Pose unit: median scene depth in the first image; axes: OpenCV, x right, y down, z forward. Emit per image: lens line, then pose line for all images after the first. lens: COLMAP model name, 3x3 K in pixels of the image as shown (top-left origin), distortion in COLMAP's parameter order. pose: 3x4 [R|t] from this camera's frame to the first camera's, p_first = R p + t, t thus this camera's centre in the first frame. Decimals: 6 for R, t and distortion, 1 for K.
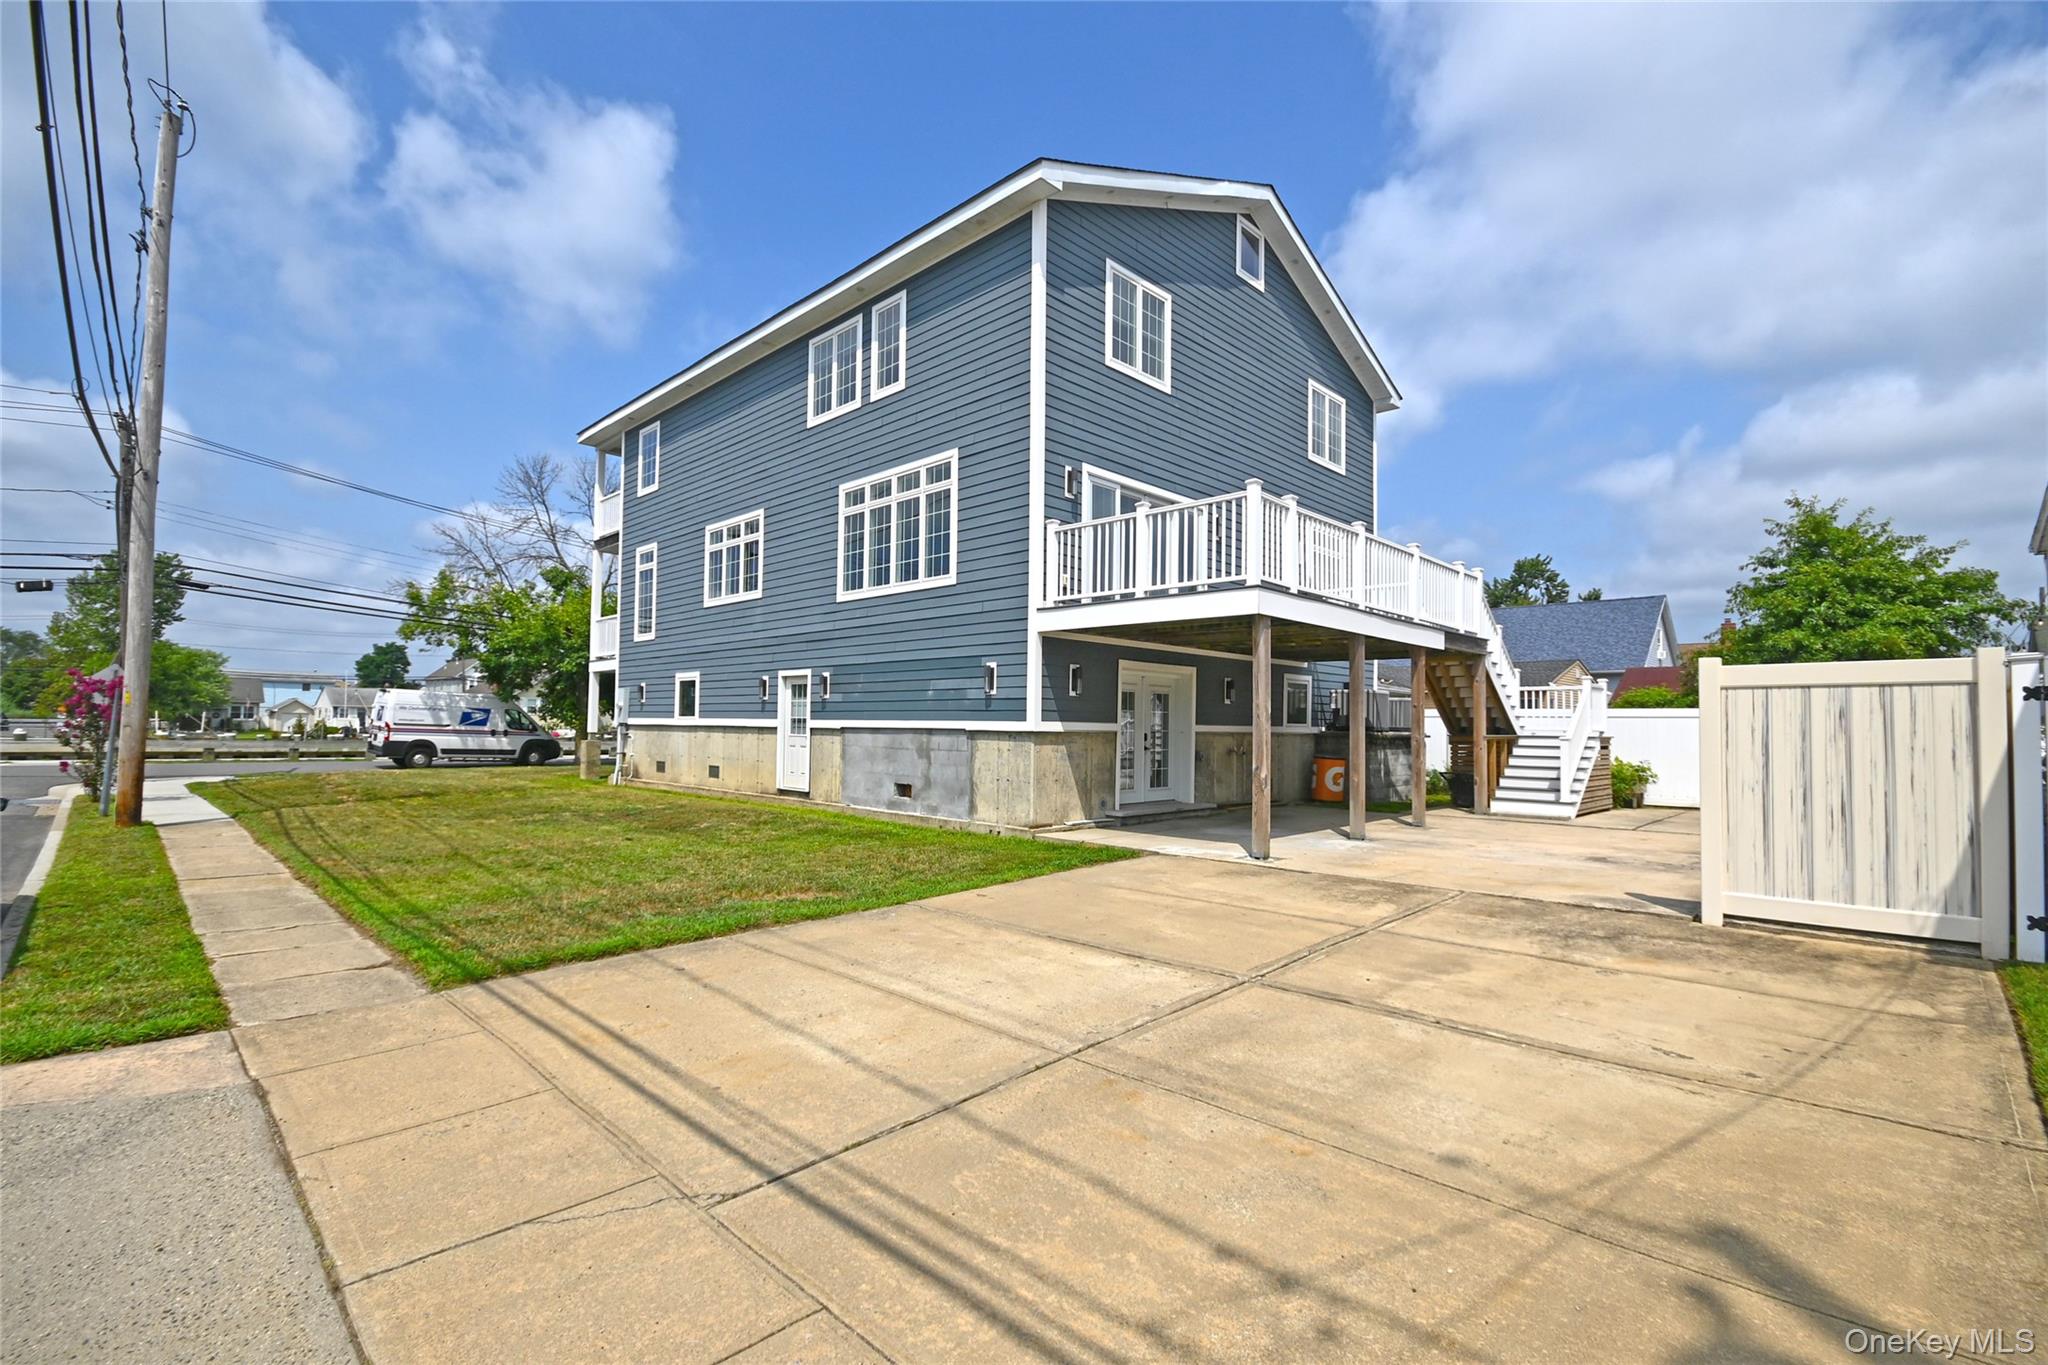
lens RADIAL K [[903.9, 0, 1020.3], [0, 903.9, 688.6], [0, 0, 1]] dist [-0.003761, -0.000111]
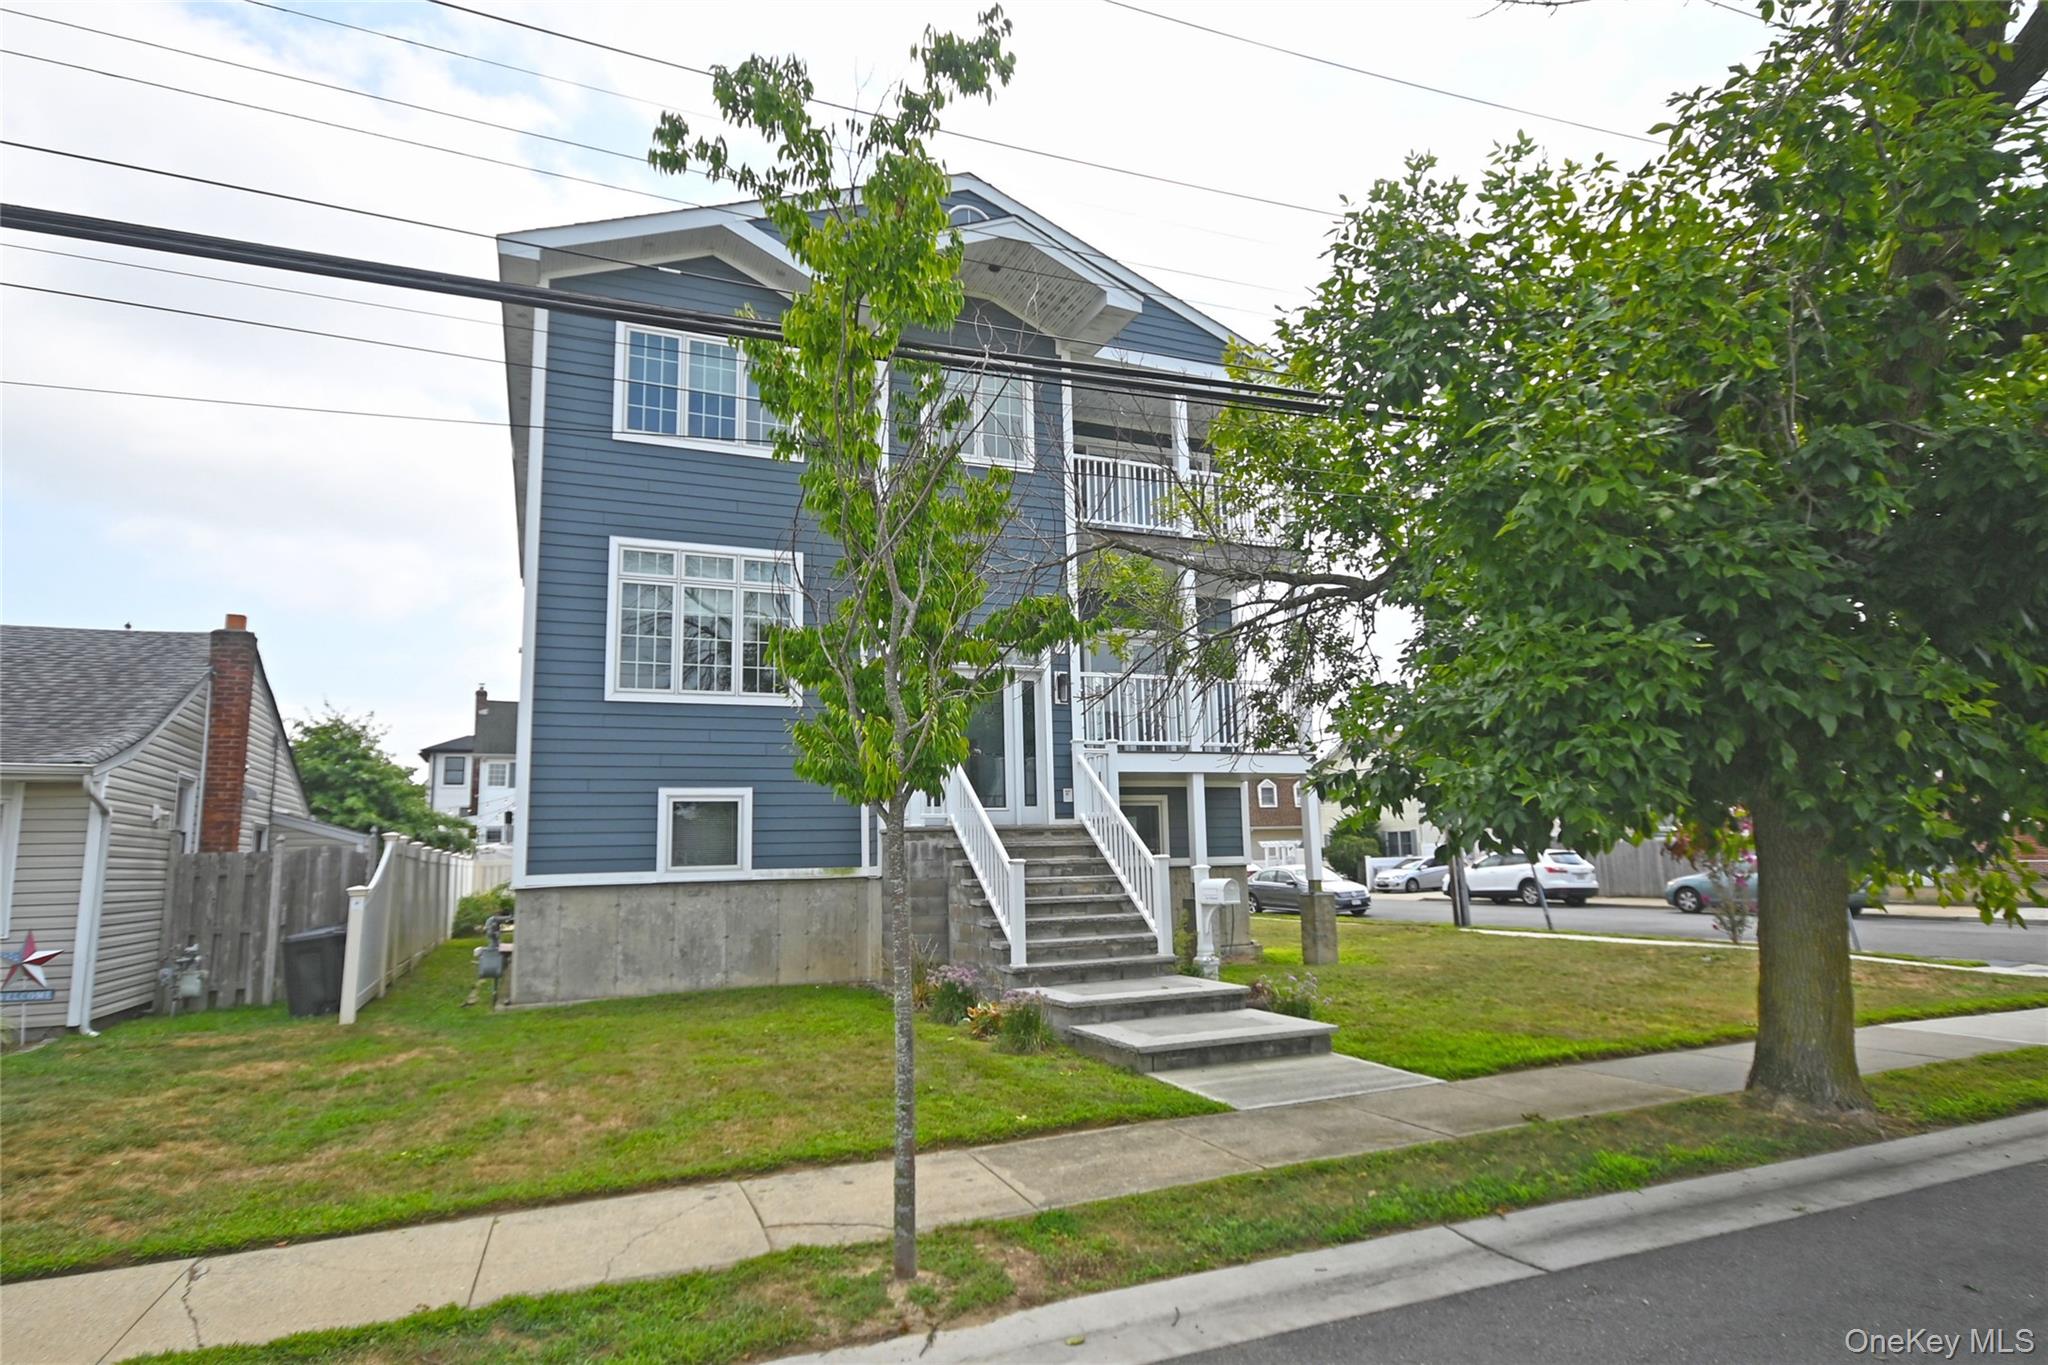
lens RADIAL K [[1093.7, 0, 1024.0], [0, 1093.7, 682.5], [0, 0, 1]] dist [0.003071, 0.016552]
pose [[0.396352, 0.122384, 0.909905, -0.837012], [0.005446, 0.990745, -0.135629, 0.005055], [-0.918082, 0.058712, 0.392017, 0.383063]]
